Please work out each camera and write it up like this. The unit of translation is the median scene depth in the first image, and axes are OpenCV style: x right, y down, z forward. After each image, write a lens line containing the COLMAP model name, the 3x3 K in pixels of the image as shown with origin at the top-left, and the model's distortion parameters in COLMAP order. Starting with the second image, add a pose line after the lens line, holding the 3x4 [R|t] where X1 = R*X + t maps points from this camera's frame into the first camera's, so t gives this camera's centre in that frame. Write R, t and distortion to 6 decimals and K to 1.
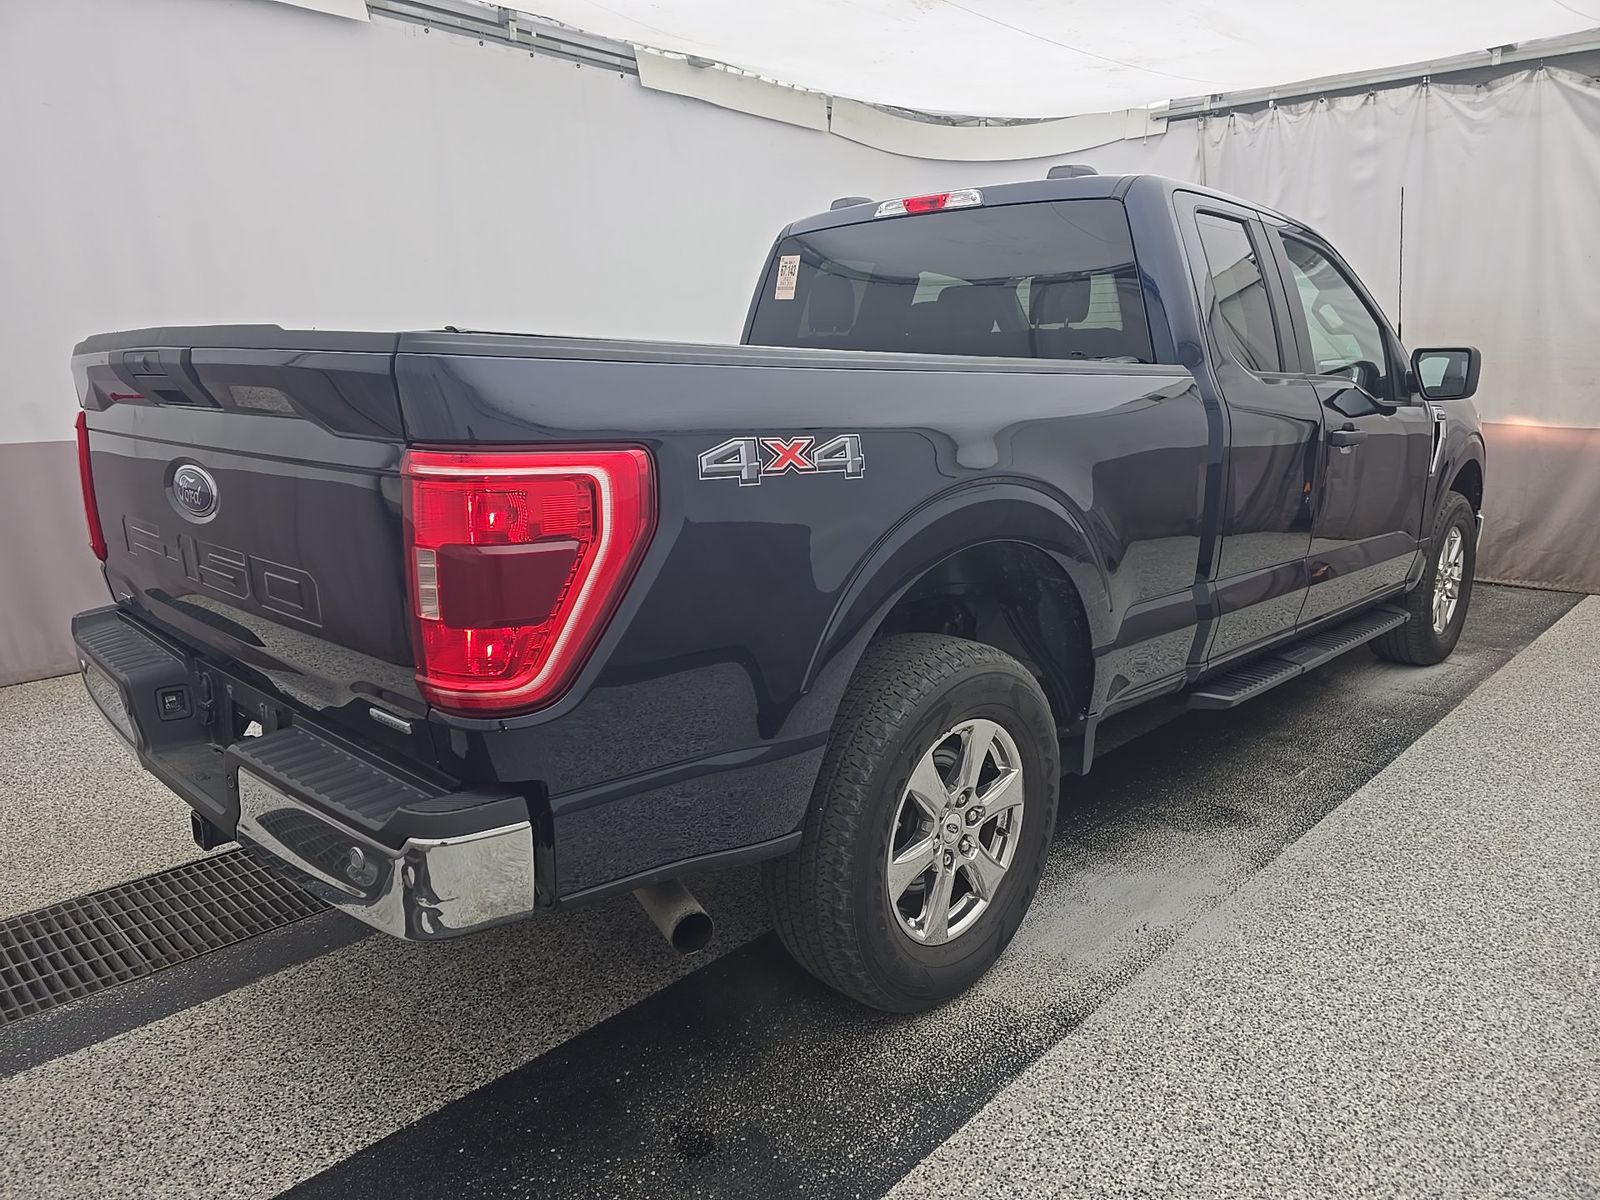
lens RADIAL K [[1082.4, 0, 792.1], [0, 1082.4, 595.0], [0, 0, 1]] dist [0.040486, -0.031709]
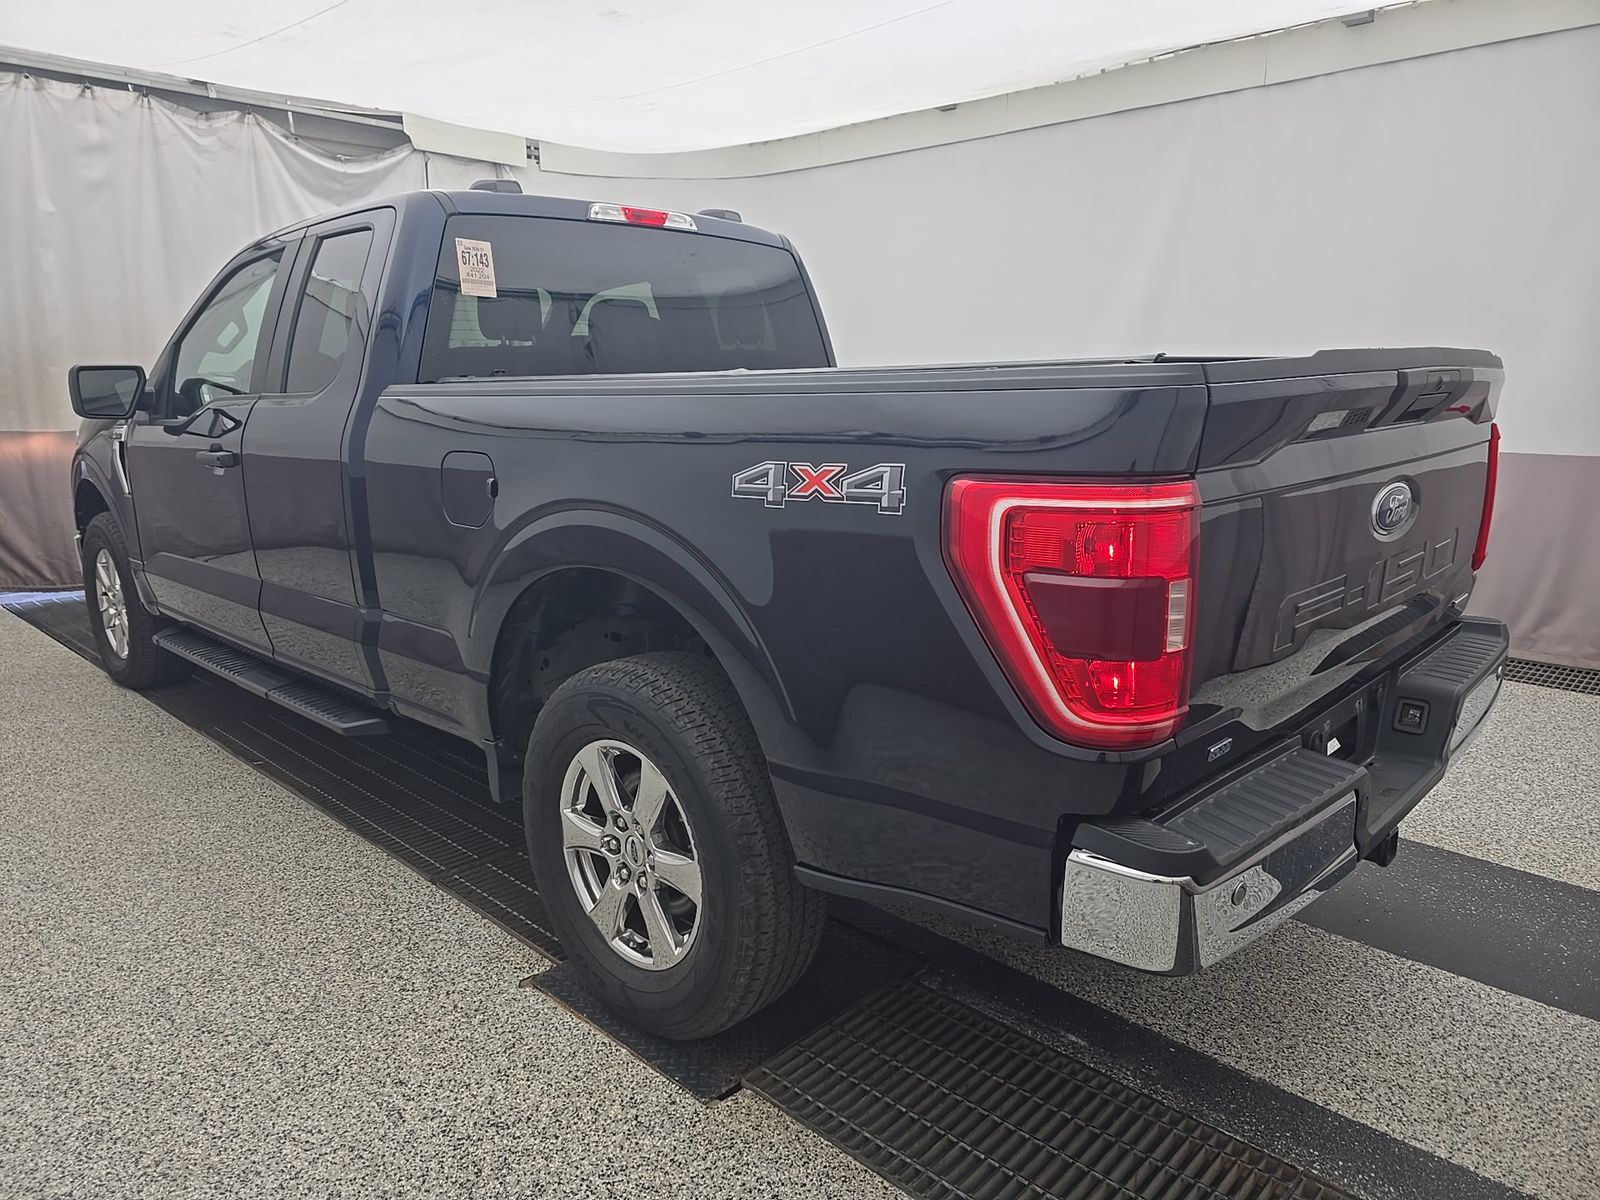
lens RADIAL K [[1082.4, 0, 795.9], [0, 1082.4, 607.4], [0, 0, 1]] dist [0.040486, -0.031709]
pose [[-0.015360, -0.215527, 0.976377, -0.768189], [0.214524, 0.953042, 0.213751, -0.171151], [-0.976598, 0.212740, 0.031598, 0.763459]]
